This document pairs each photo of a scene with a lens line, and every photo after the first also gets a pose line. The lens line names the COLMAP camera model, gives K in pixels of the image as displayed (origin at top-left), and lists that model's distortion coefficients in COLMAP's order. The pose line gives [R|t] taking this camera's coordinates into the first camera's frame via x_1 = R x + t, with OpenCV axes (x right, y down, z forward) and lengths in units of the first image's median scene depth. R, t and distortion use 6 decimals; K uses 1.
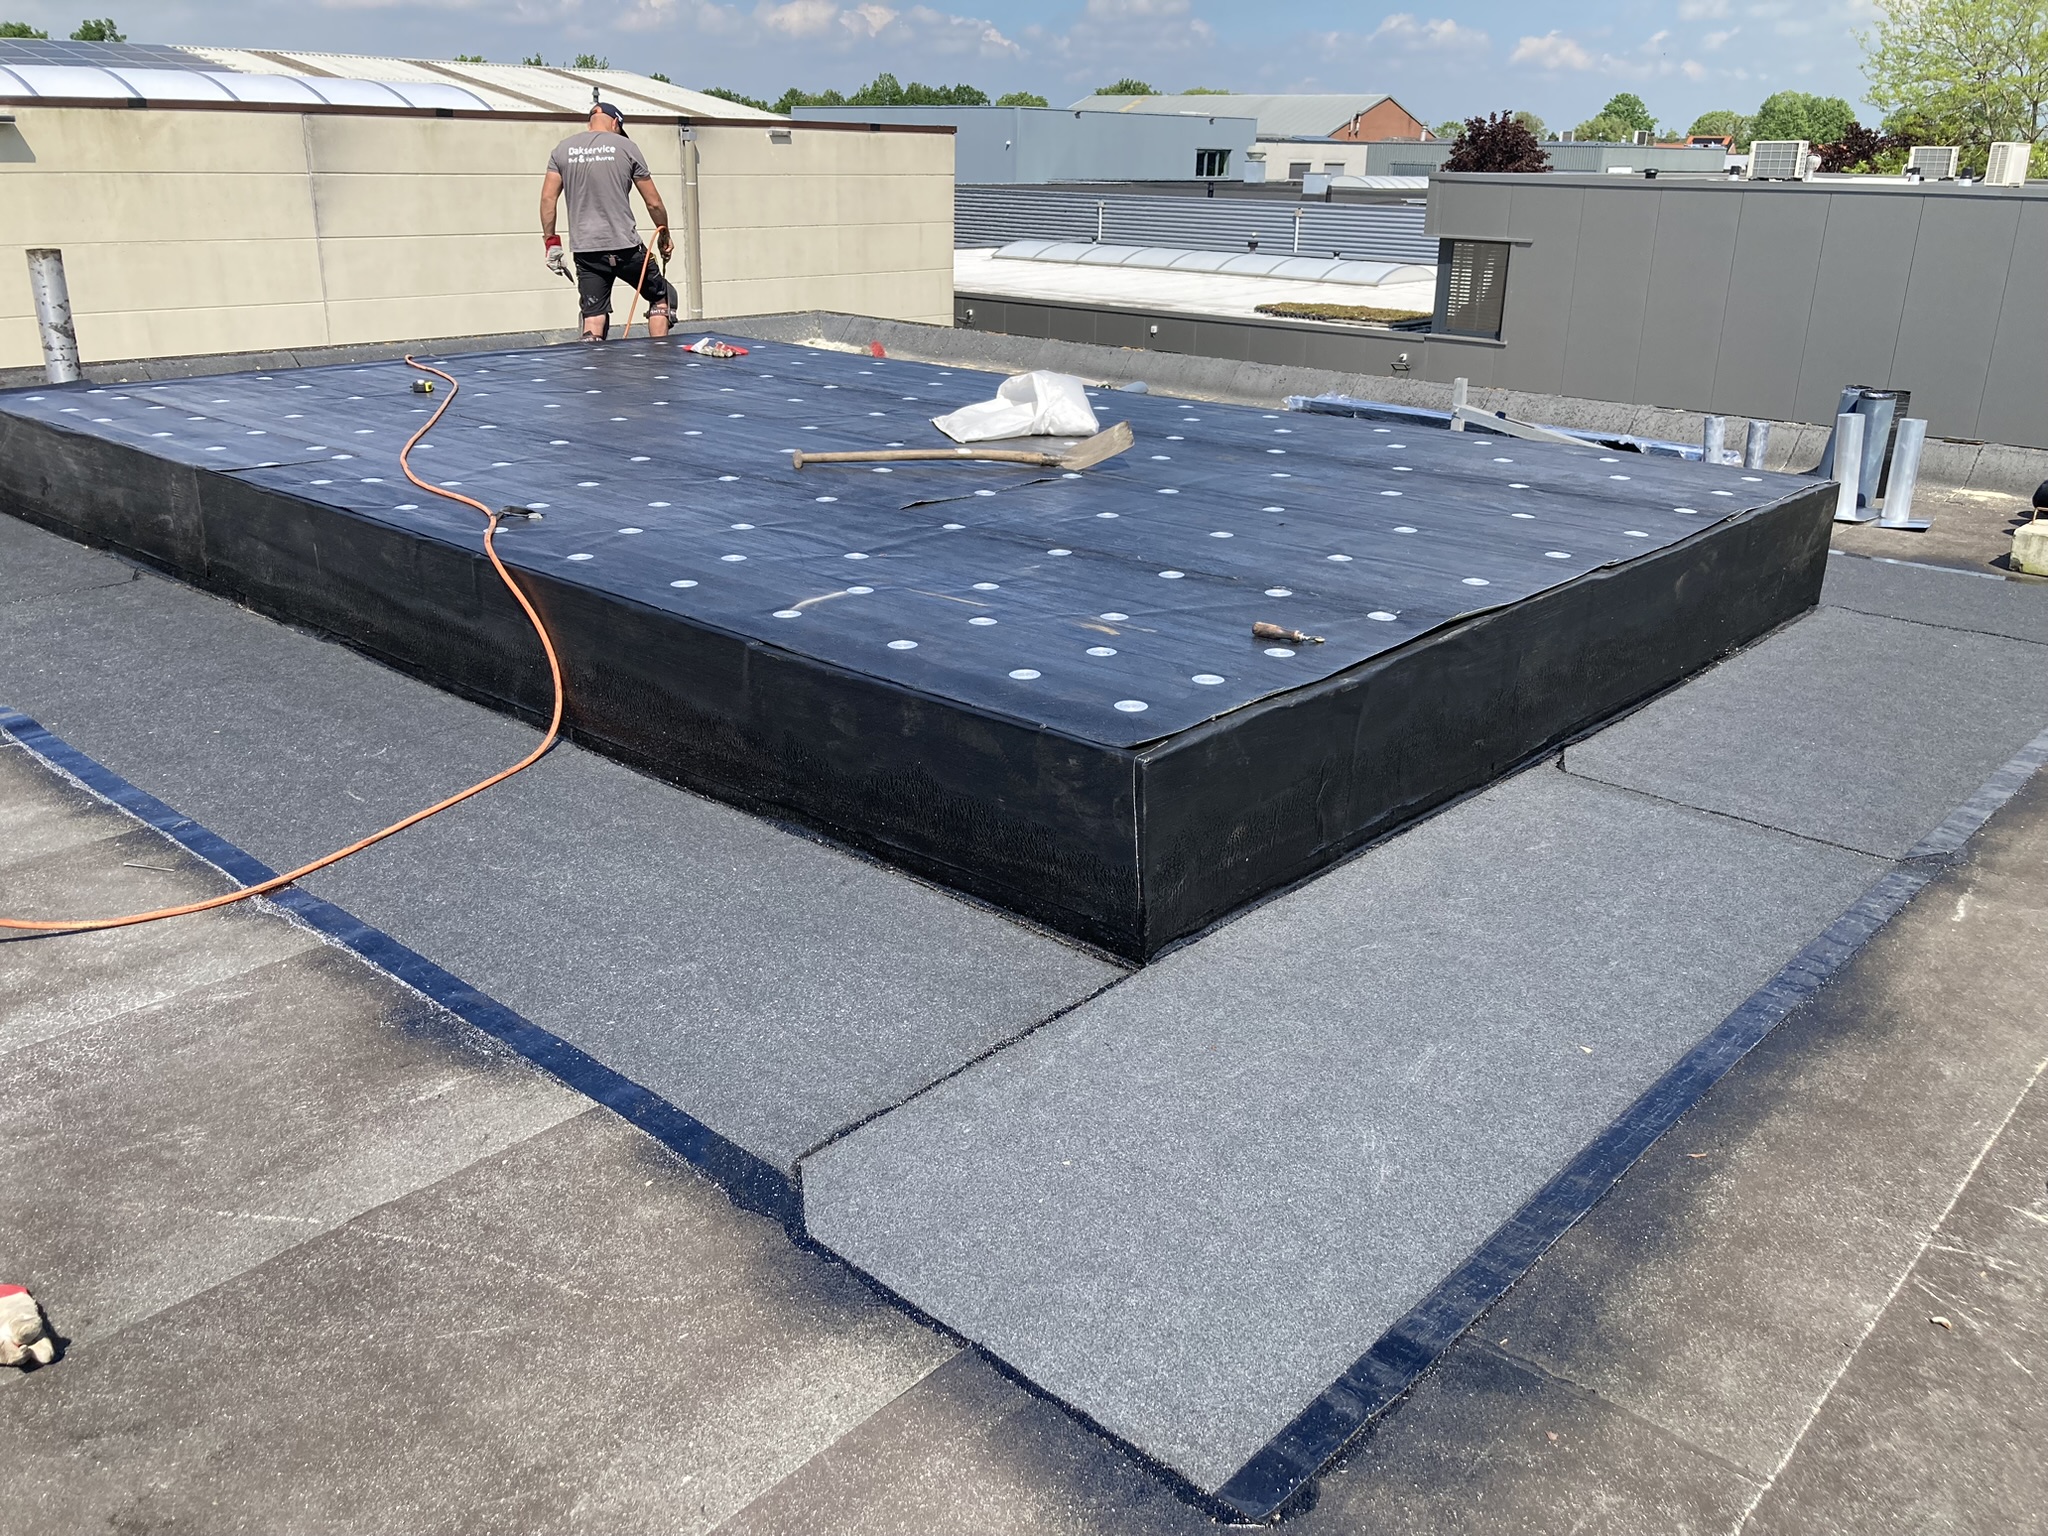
lens RADIAL K [[1700.4, 0, 1030.5], [0, 1700.4, 765.5], [0, 0, 1]] dist [-0.003164, 0.005159]
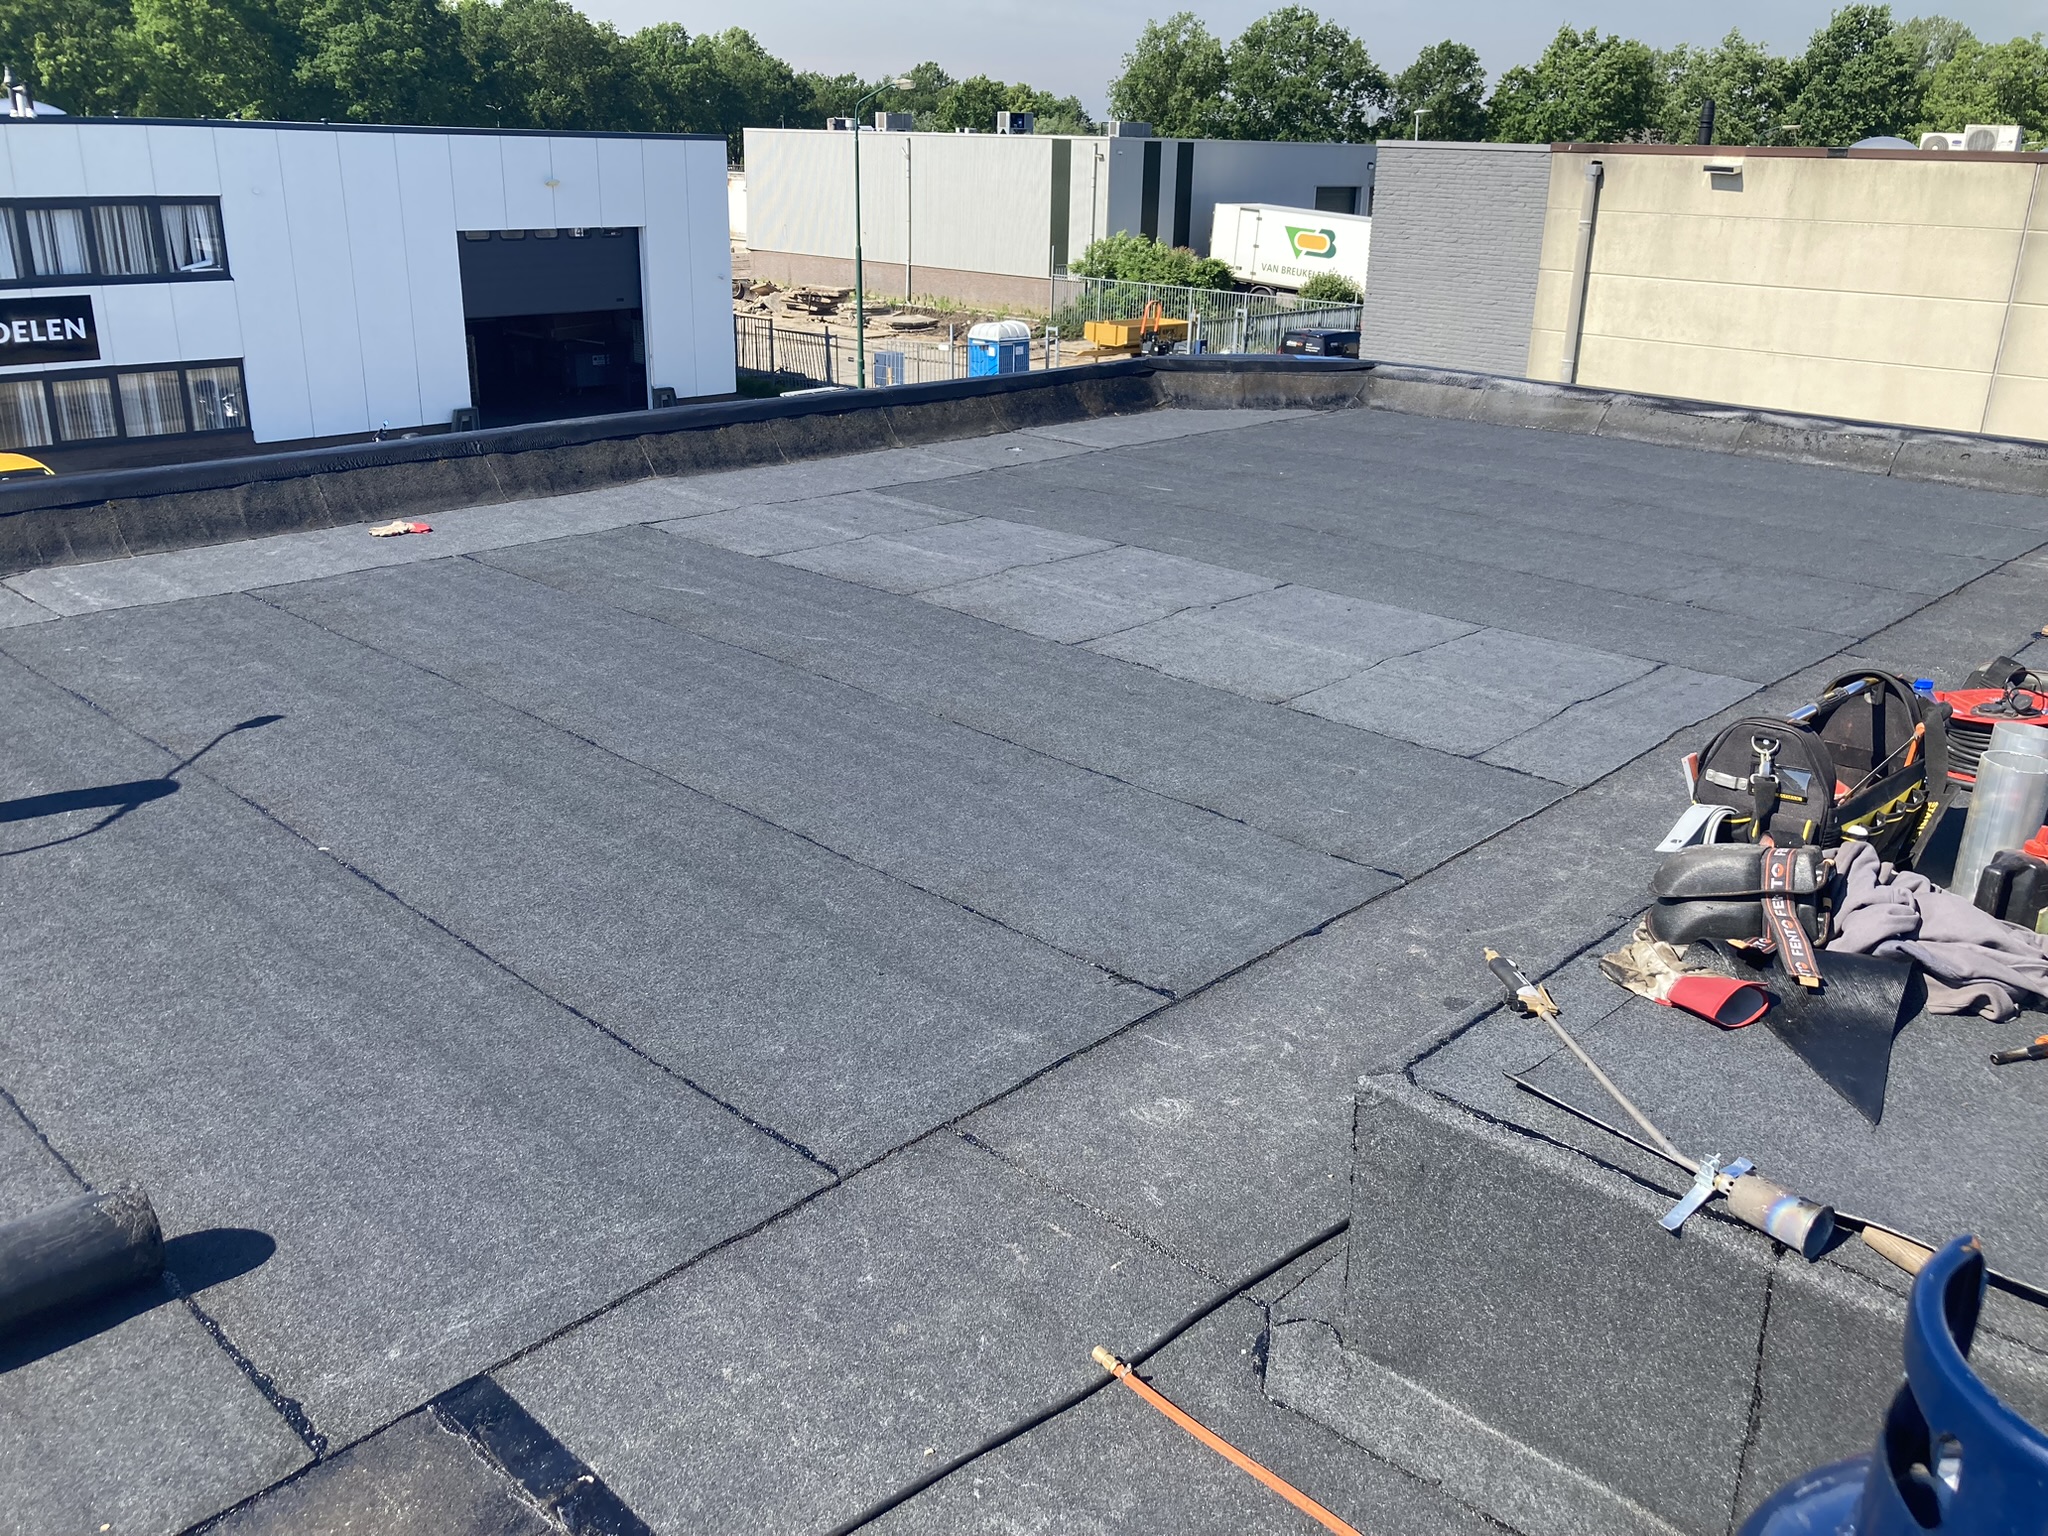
lens RADIAL K [[1700.4, 0, 1030.8], [0, 1700.4, 758.4], [0, 0, 1]] dist [-0.003164, 0.005159]
pose [[-0.029178, 0.328238, -0.944144, 0.128259], [-0.361291, 0.877226, 0.316139, -0.055440], [0.931996, 0.350336, 0.092994, 0.146142]]
